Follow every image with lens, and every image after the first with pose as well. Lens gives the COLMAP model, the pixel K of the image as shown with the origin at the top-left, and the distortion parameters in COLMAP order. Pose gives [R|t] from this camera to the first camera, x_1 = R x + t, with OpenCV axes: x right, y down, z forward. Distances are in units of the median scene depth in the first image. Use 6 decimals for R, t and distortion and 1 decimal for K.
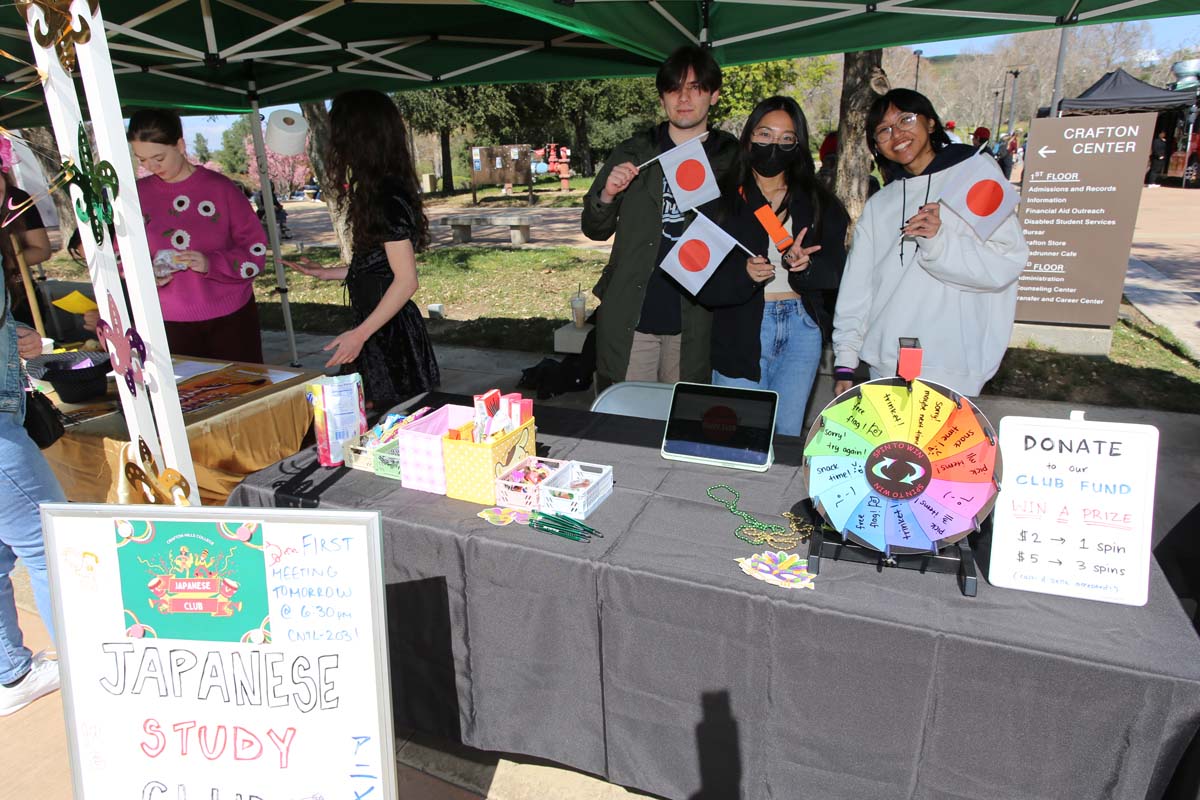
lens RADIAL K [[752.6, 0, 590.3], [0, 752.6, 400.5], [0, 0, 1]] dist [-0.059570, 0.053899]
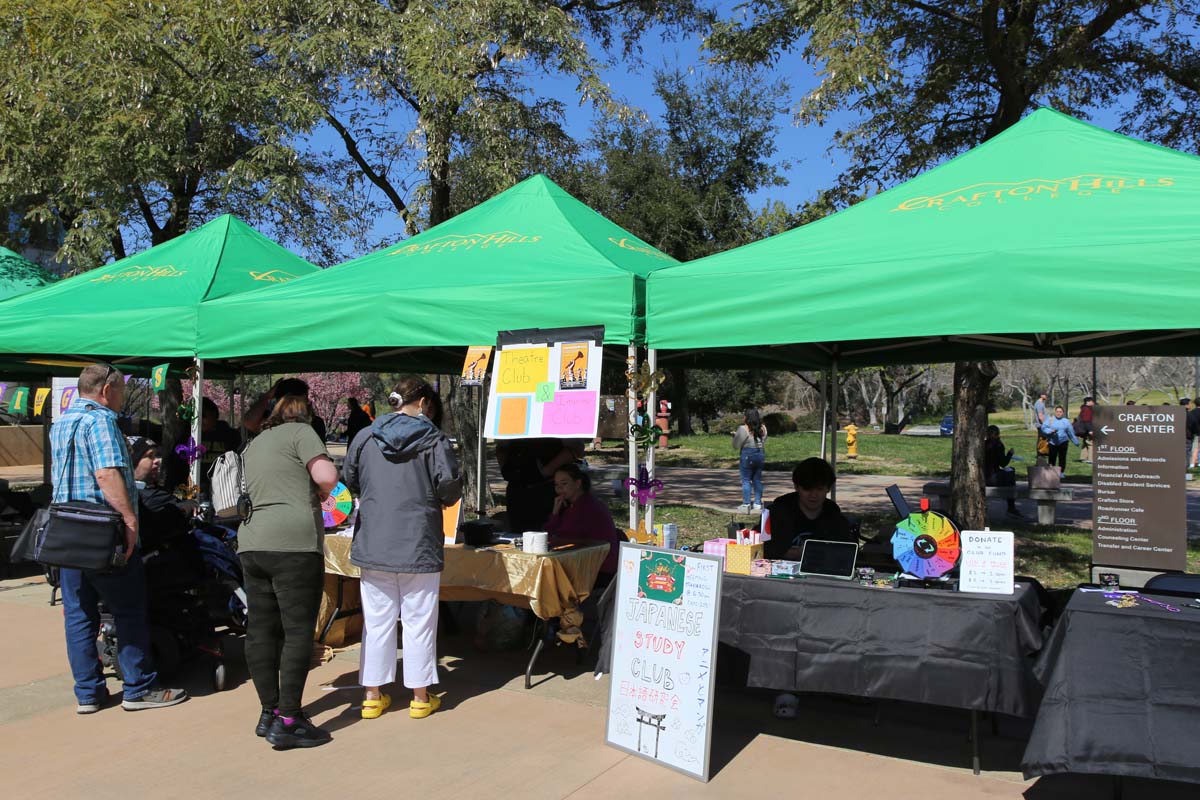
lens RADIAL K [[1000.7, 0, 600.0], [0, 1000.7, 400.0], [0, 0, 1]] dist [0.031807, 0.003205]
pose [[0.996959, 0.036047, -0.069091, -0.053961], [-0.055980, 0.948059, -0.313130, 0.080988], [0.054215, 0.316045, 0.947194, -0.276223]]
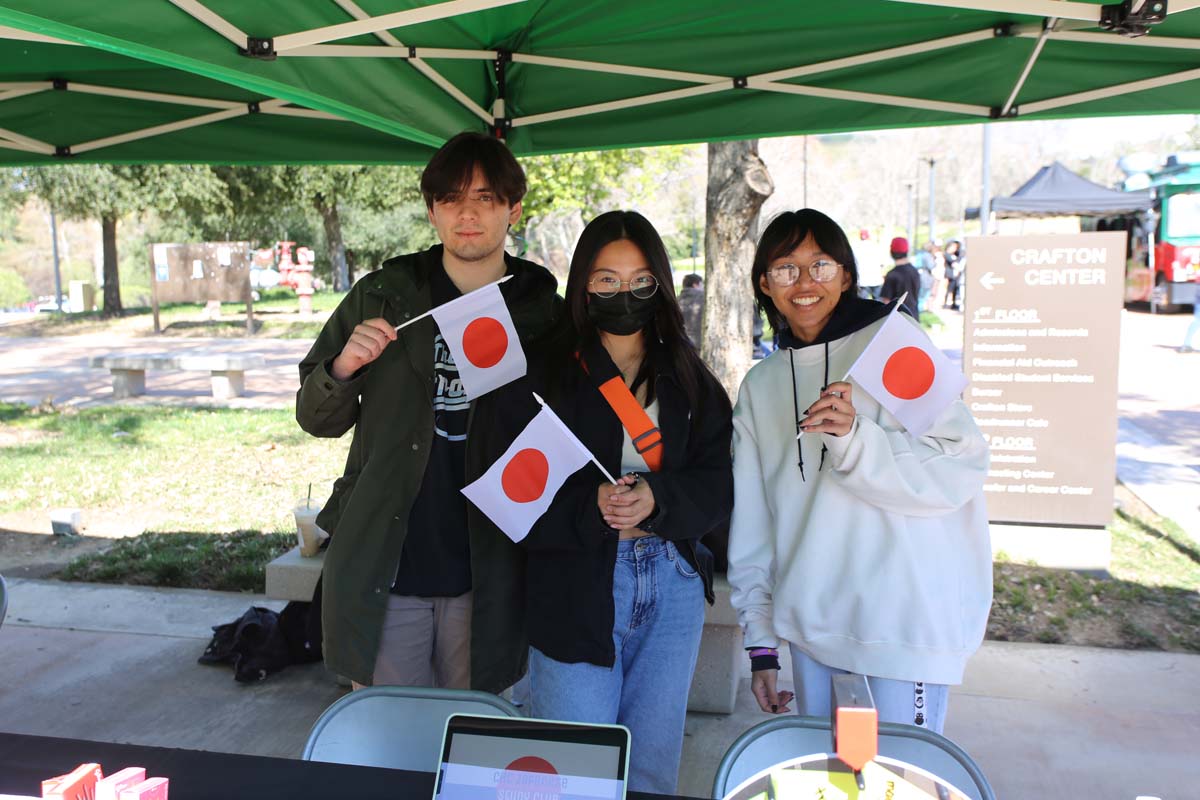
lens RADIAL K [[1147.4, 0, 600.0], [0, 1147.4, 400.0], [0, 0, 1]] dist [-0.002583, 0.132516]
pose [[0.977143, -0.008176, 0.212424, 0.007222], [0.049052, 0.980966, -0.187883, -0.014425], [-0.206845, 0.194008, 0.958945, 0.019375]]
